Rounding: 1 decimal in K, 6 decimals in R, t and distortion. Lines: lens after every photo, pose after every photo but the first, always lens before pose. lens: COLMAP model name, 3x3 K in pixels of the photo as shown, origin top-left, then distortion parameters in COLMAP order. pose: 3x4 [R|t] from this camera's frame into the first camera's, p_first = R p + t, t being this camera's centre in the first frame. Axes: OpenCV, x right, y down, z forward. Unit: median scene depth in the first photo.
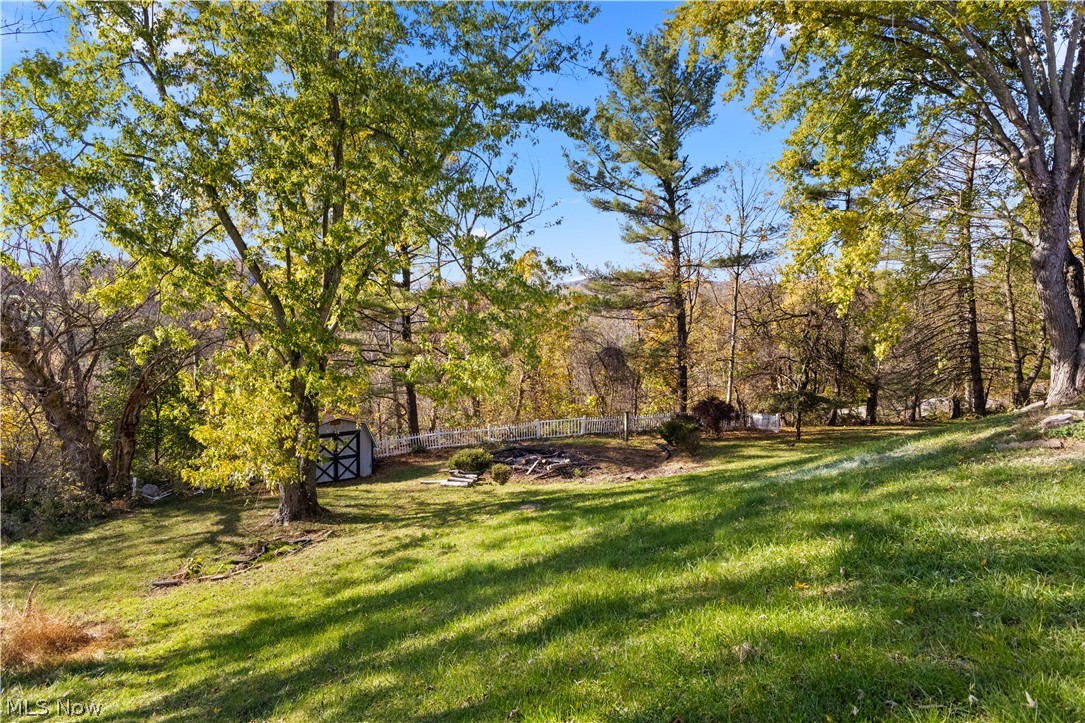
lens RADIAL K [[667.2, 0, 546.2], [0, 667.2, 362.4], [0, 0, 1]] dist [0.000669, -0.000320]
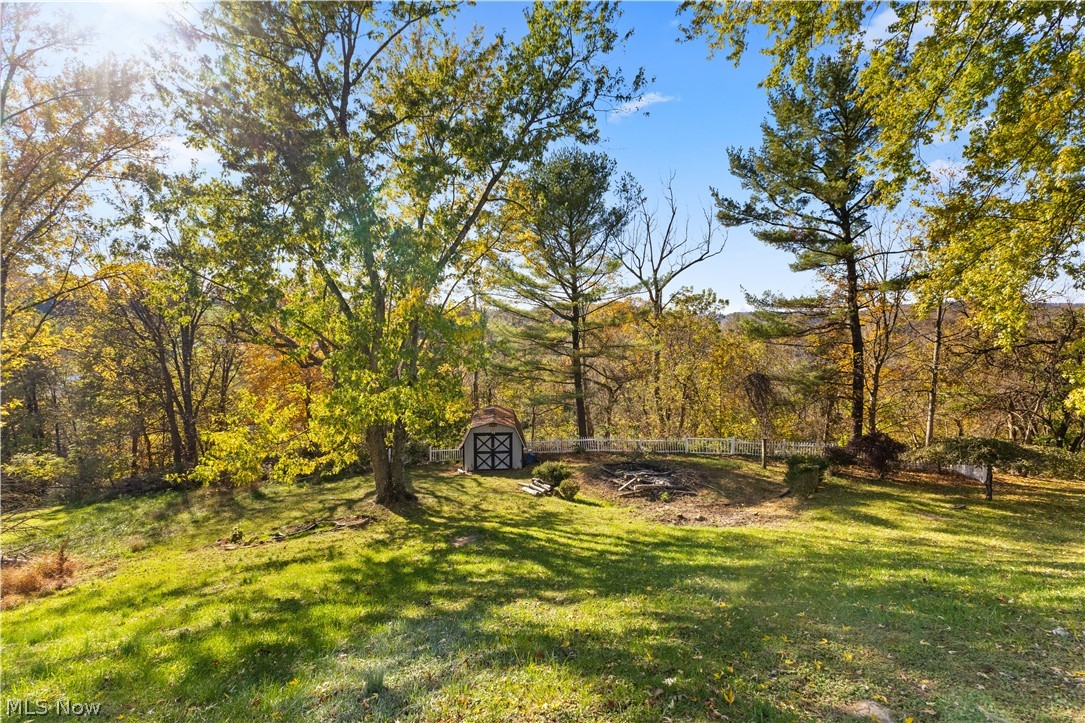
lens RADIAL K [[468.1, 0, 540.2], [0, 468.1, 360.9], [0, 0, 1]] dist [0.001870, 0.000055]
pose [[0.842635, 0.021972, -0.538037, 0.206961], [-0.034511, 0.999317, -0.013240, -0.021680], [0.537378, 0.029724, 0.842817, 0.218149]]
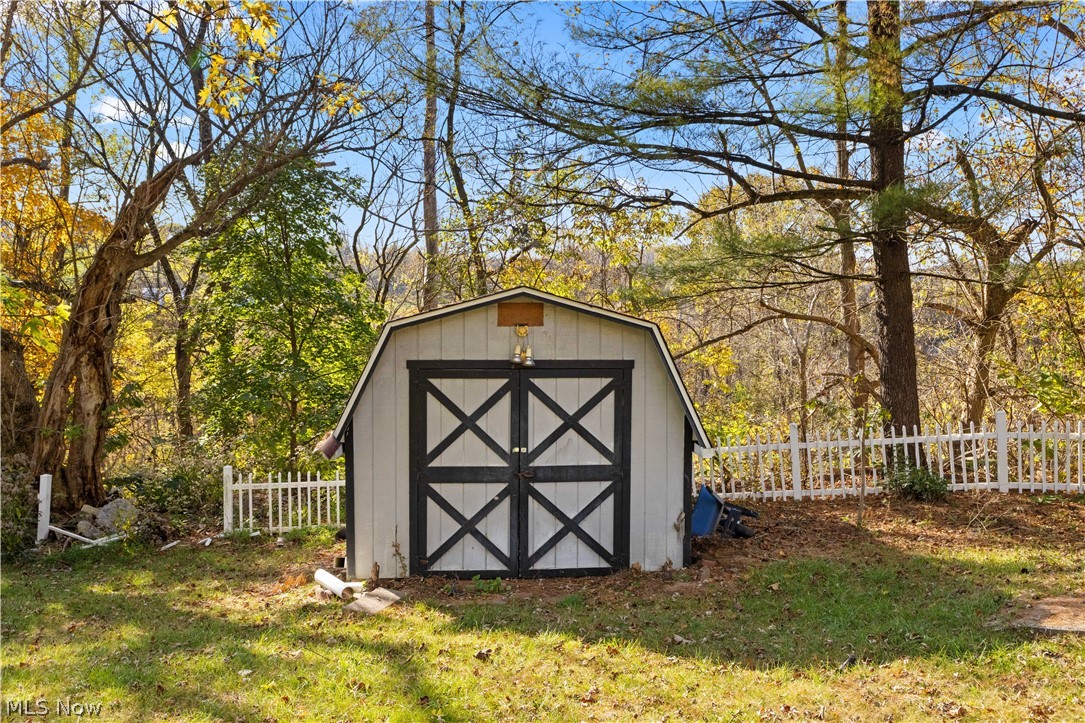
lens RADIAL K [[917.3, 0, 543.9], [0, 917.3, 357.7], [0, 0, 1]] dist [0.009662, 0.001375]
pose [[0.828844, 0.025794, -0.558885, -0.109874], [-0.038965, 0.999172, -0.011671, 0.087523], [0.558121, 0.031451, 0.829163, 0.605598]]
